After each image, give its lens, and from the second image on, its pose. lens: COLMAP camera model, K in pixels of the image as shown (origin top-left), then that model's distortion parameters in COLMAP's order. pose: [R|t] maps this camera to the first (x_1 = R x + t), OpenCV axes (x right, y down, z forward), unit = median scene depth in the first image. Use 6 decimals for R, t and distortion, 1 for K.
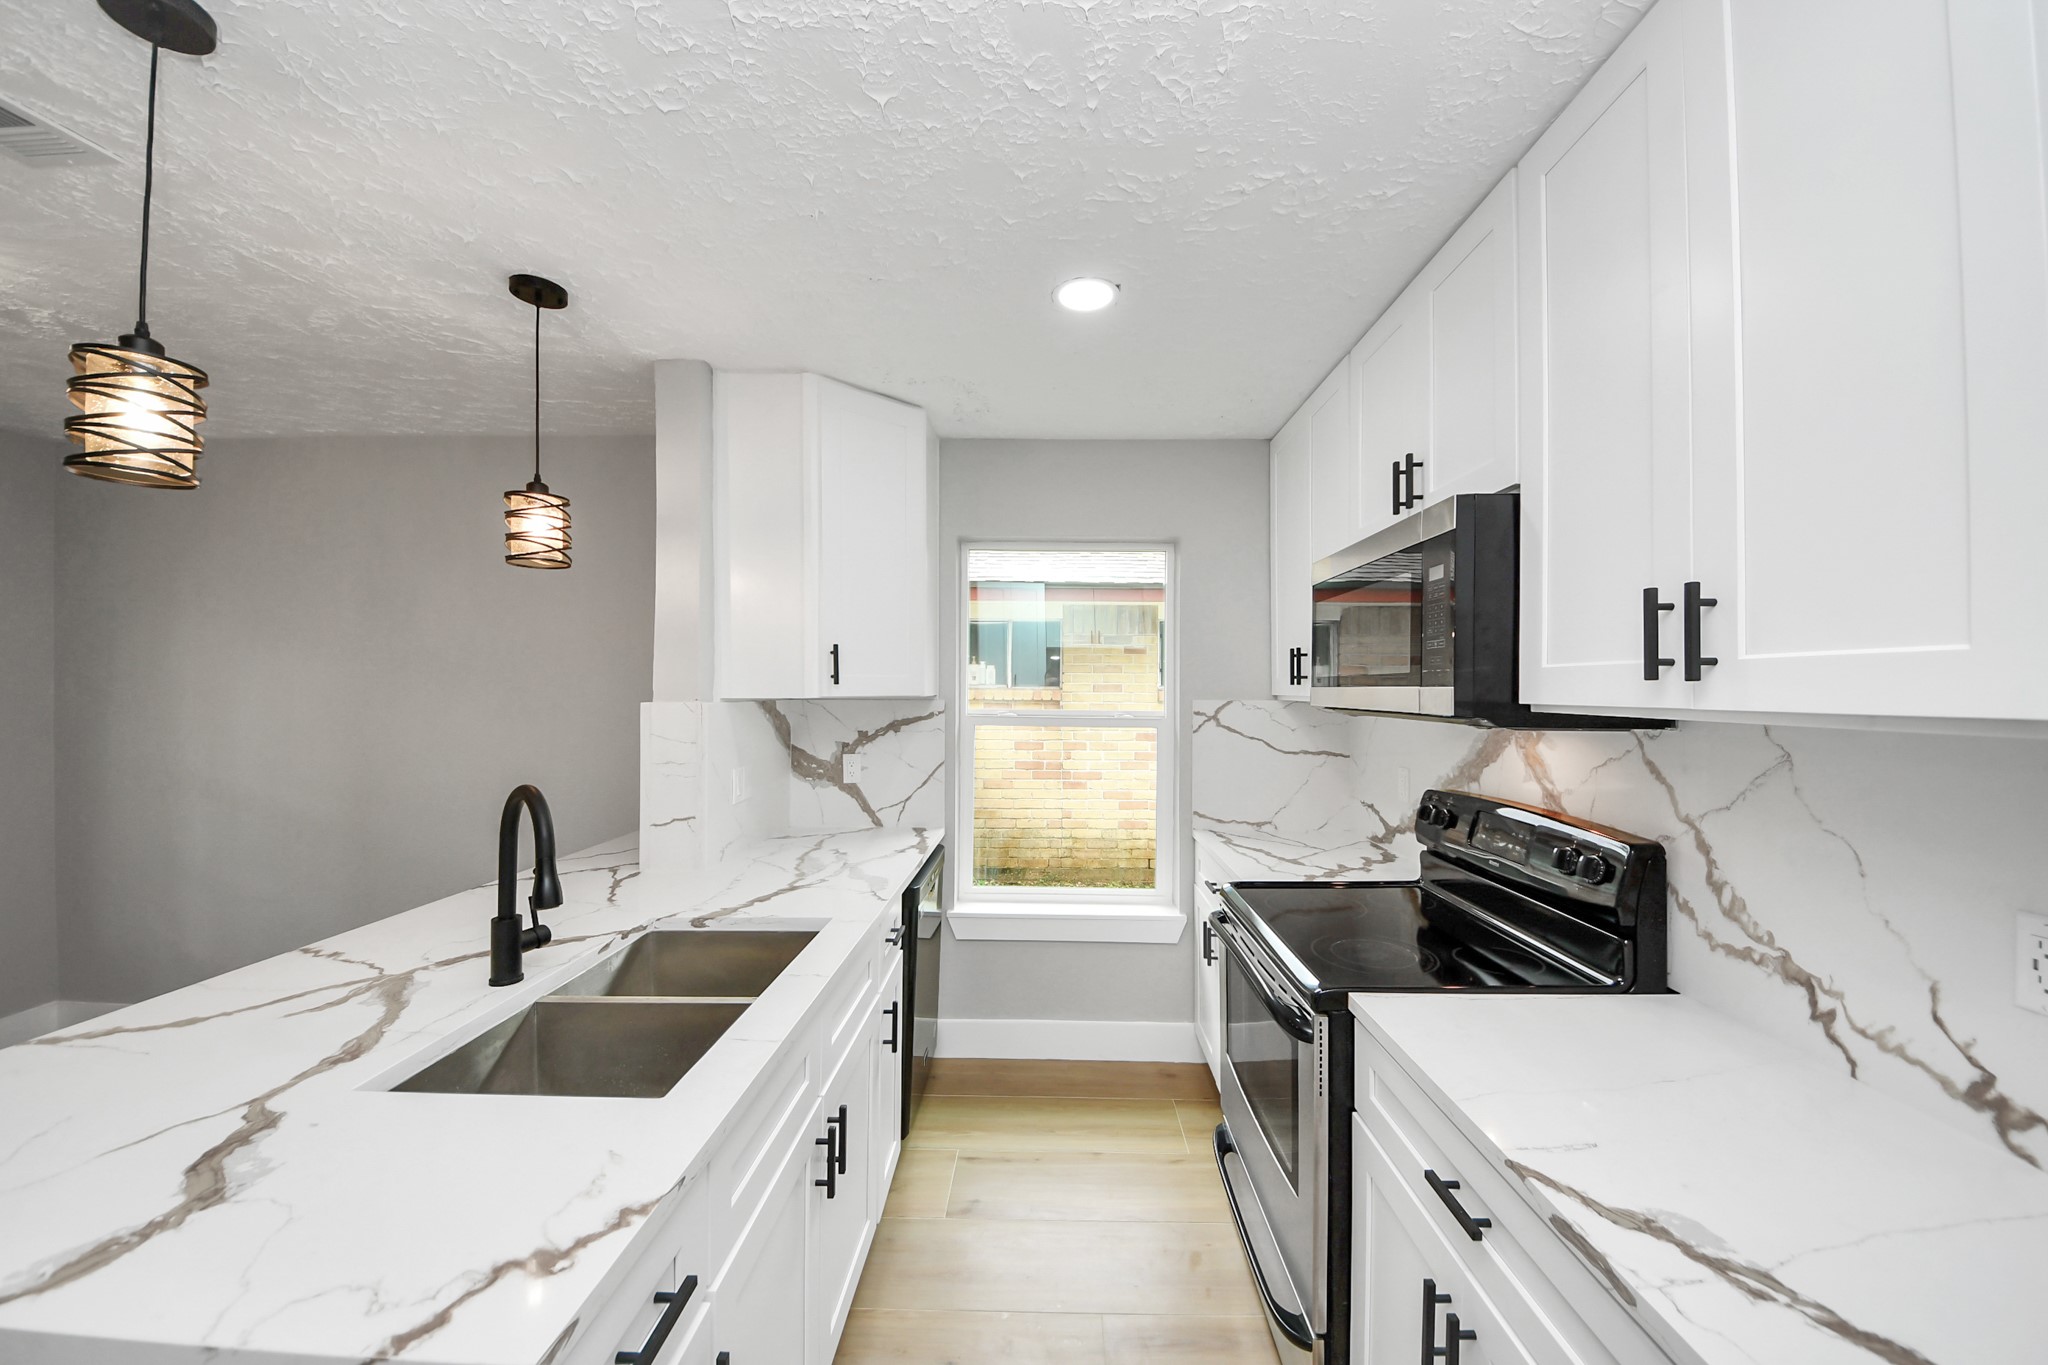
lens RADIAL K [[736.4, 0, 1024.0], [0, 736.4, 682.5], [0, 0, 1]] dist [0.066704, -0.028000]
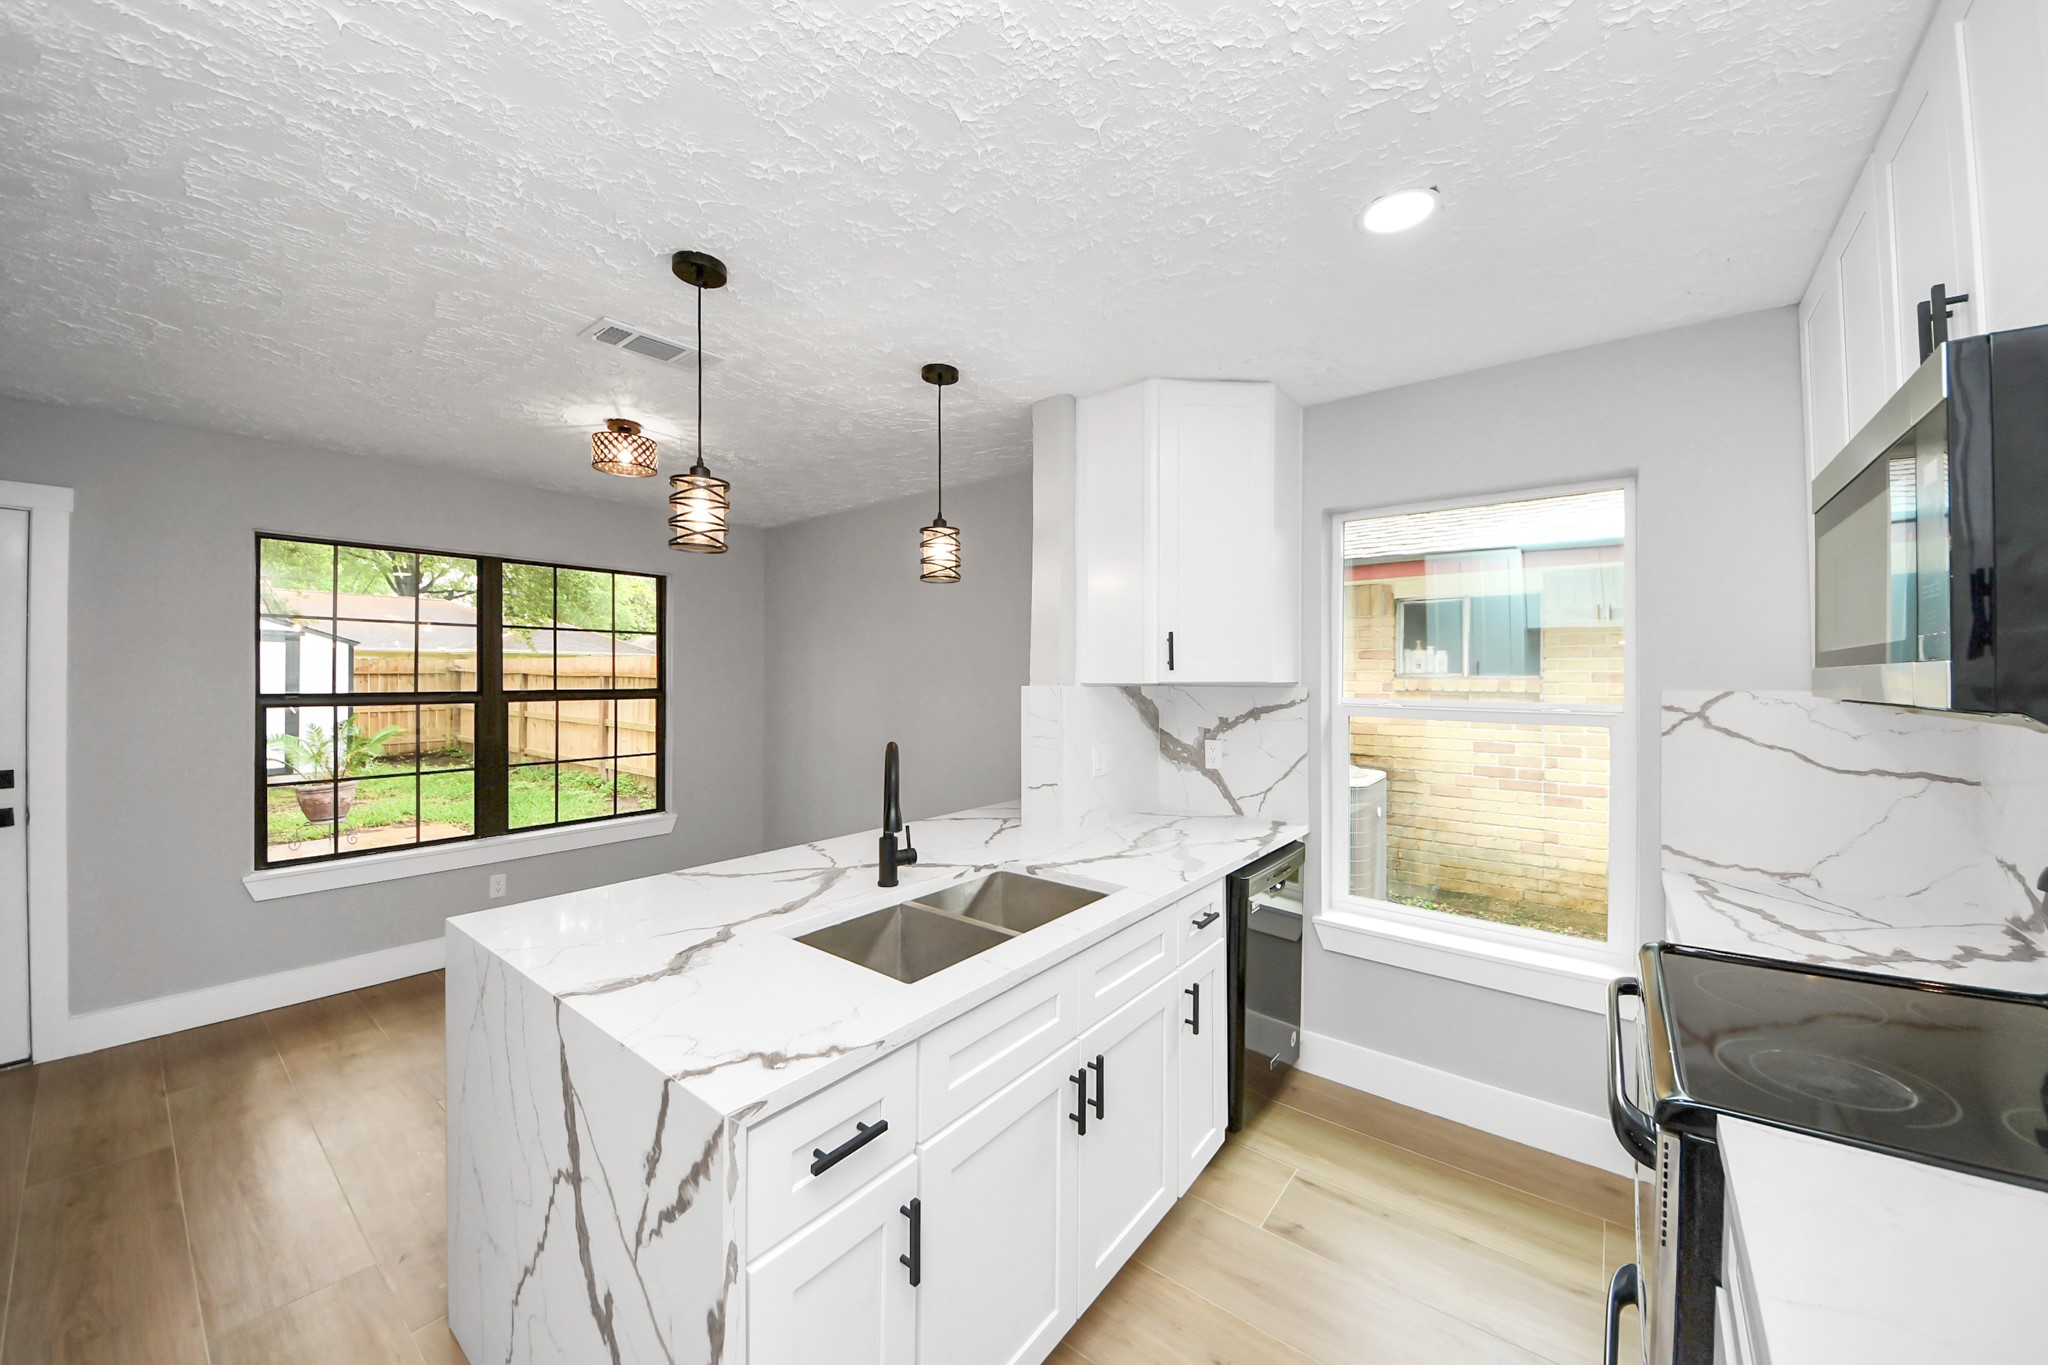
lens RADIAL K [[731.8, 0, 1021.5], [0, 731.8, 668.1], [0, 0, 1]] dist [0.081828, -0.033789]
pose [[0.807143, -0.008530, -0.590294, 0.192277], [0.003758, 0.999950, -0.009310, 0.008155], [0.590344, 0.005296, 0.807134, 0.037487]]
